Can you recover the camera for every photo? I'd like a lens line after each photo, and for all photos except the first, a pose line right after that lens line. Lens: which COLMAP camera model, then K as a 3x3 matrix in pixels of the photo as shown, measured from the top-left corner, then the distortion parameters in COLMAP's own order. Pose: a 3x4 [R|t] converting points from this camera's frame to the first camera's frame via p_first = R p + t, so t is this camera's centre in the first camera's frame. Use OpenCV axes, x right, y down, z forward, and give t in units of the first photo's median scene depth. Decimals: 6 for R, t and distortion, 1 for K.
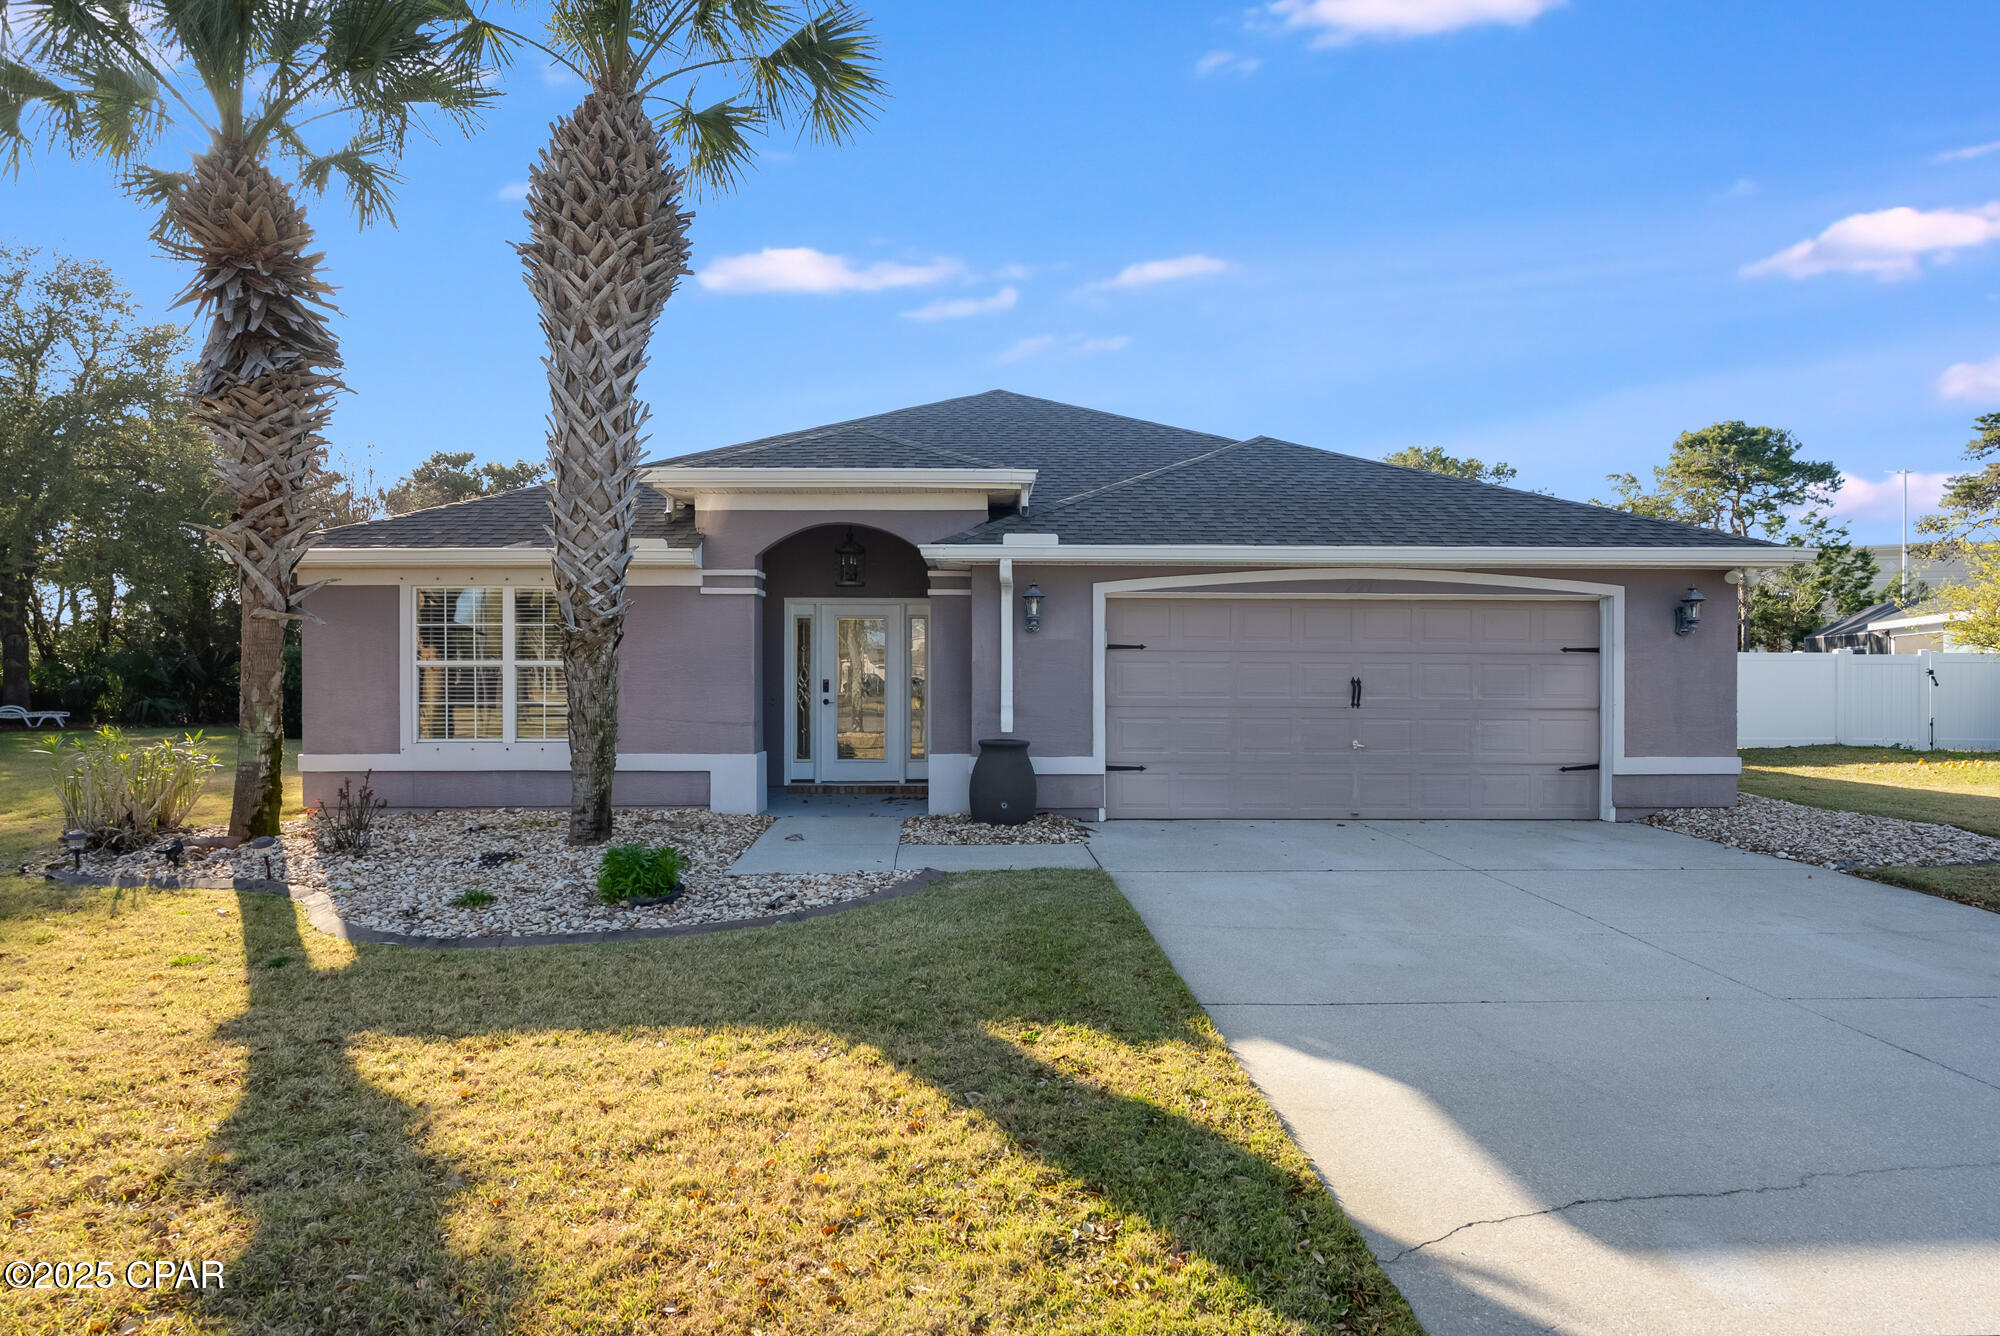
lens RADIAL K [[896.0, 0, 1006.9], [0, 896.0, 674.7], [0, 0, 1]] dist [-0.002328, -0.000218]
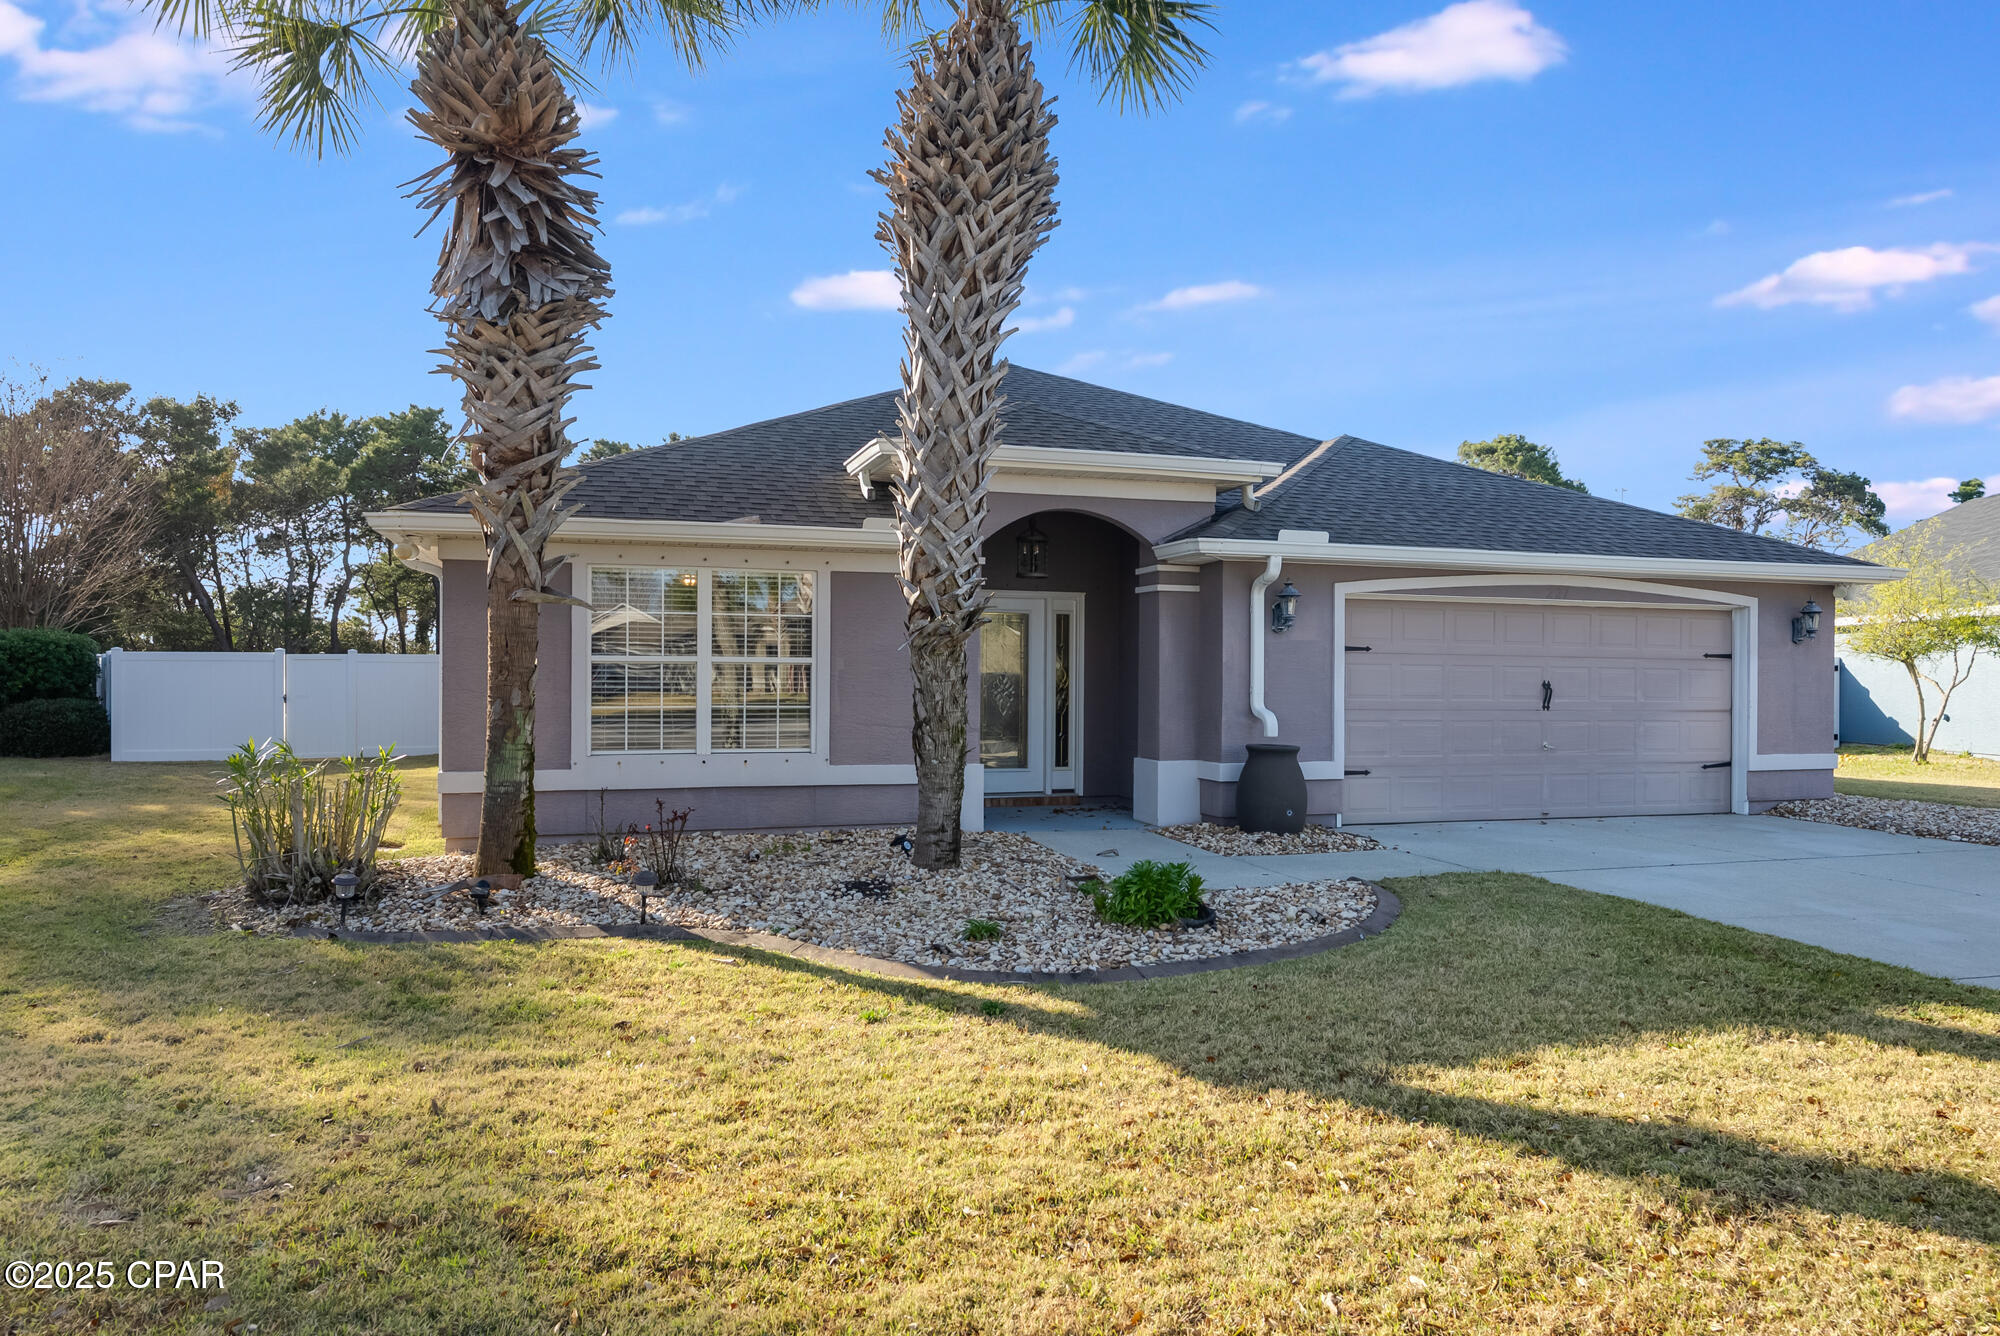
lens RADIAL K [[997.0, 0, 926.6], [0, 997.0, 673.2], [0, 0, 1]] dist [-0.002571, -0.000247]
pose [[0.975643, 0.005875, 0.219287, -0.570862], [-0.005823, 0.999983, -0.000883, -0.000244], [-0.219288, -0.000416, 0.975660, 0.042029]]
